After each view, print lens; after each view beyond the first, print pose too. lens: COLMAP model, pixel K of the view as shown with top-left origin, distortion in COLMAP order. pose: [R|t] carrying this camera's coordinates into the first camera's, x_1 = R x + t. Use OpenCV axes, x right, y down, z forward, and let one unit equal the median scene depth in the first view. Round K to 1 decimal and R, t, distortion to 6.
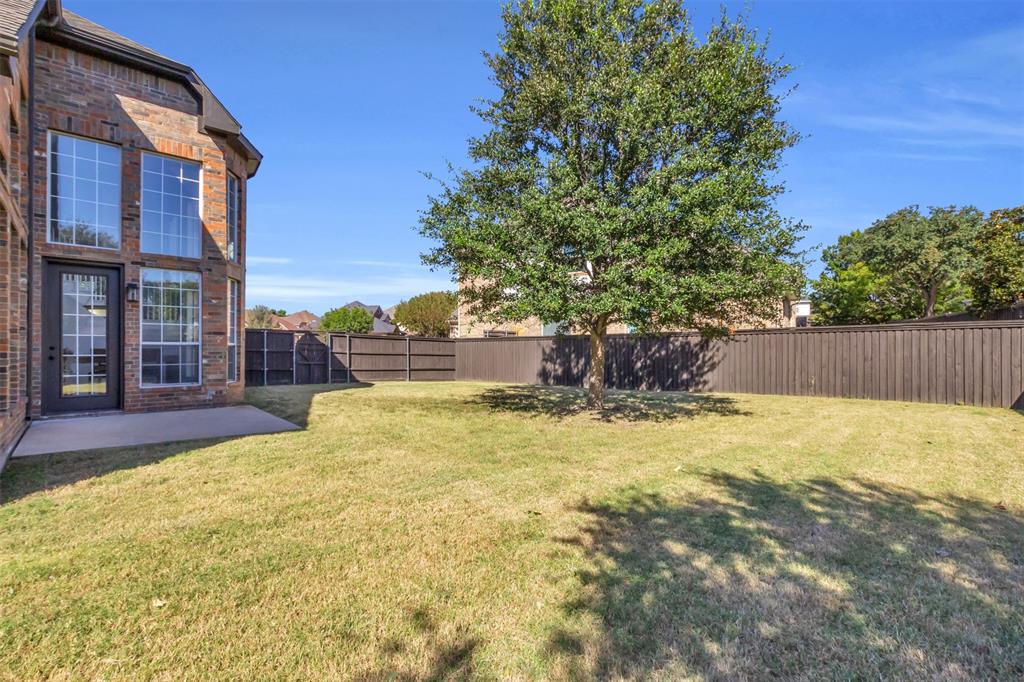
lens RADIAL K [[473.6, 0, 512.0], [0, 473.6, 347.5], [0, 0, 1]] dist [0.003319, -0.000018]
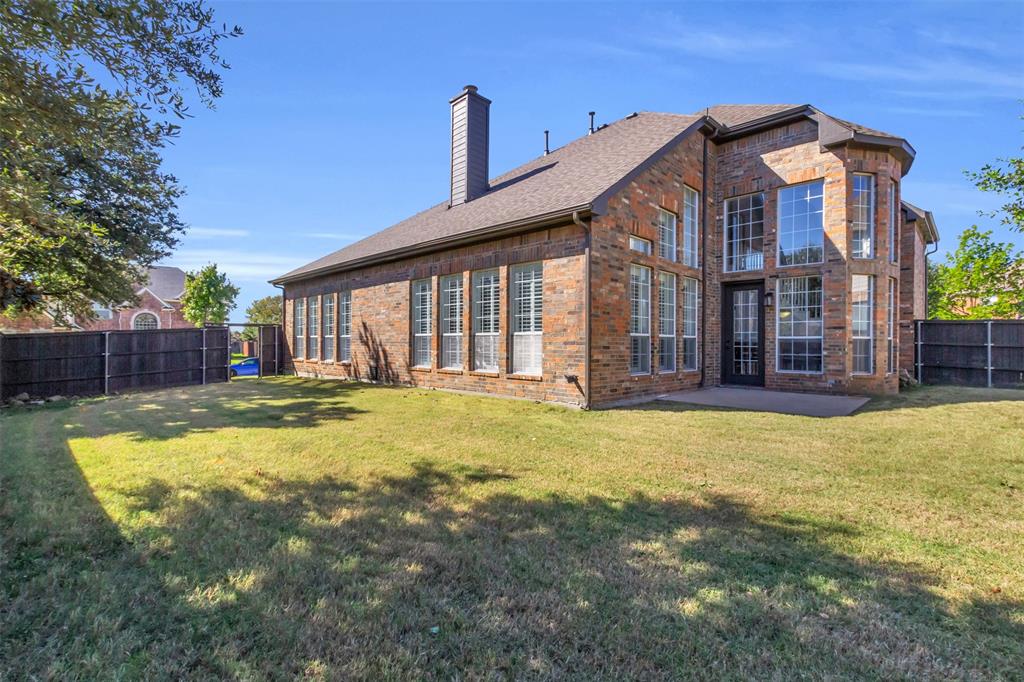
lens RADIAL K [[473.6, 0, 512.0], [0, 473.6, 340.7], [0, 0, 1]] dist [0.003319, -0.000018]
pose [[0.057872, -0.004982, -0.998312, 0.453710], [-0.001329, 0.999986, -0.005068, 0.006671], [0.998323, 0.001620, 0.057865, 0.196972]]
